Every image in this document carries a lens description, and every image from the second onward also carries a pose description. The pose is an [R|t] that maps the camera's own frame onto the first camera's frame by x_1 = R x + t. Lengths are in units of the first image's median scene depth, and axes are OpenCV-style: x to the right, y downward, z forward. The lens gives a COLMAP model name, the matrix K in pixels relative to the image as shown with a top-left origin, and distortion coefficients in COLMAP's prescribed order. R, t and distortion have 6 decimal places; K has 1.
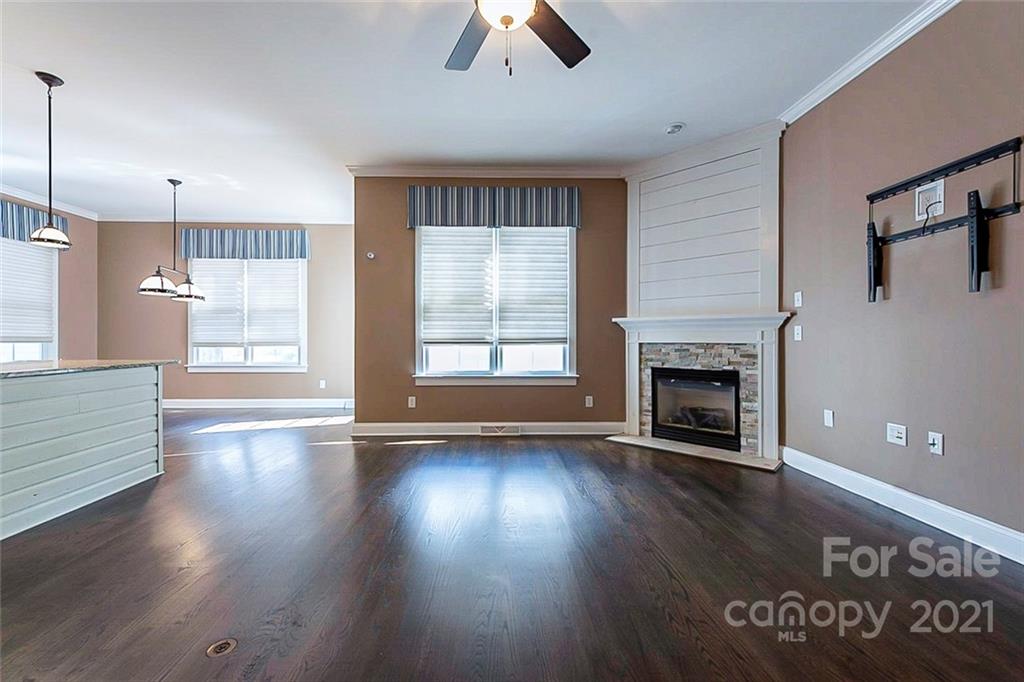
lens RADIAL K [[426.4, 0, 503.5], [0, 426.4, 341.1], [0, 0, 1]] dist [0.019290, -0.000050]
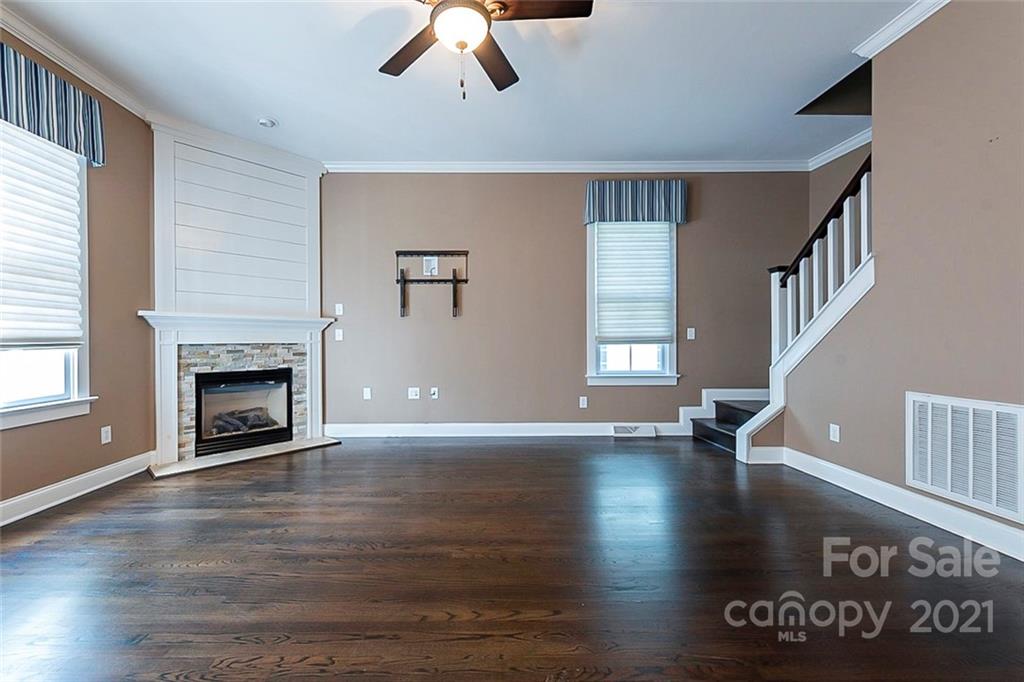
lens RADIAL K [[426.4, 0, 491.0], [0, 426.4, 341.6], [0, 0, 1]] dist [0.019290, -0.000050]
pose [[-0.022300, -0.003574, 0.999745, -0.554914], [0.009439, 0.999948, 0.003786, 0.001513], [-0.999707, 0.009521, -0.022265, 0.488001]]
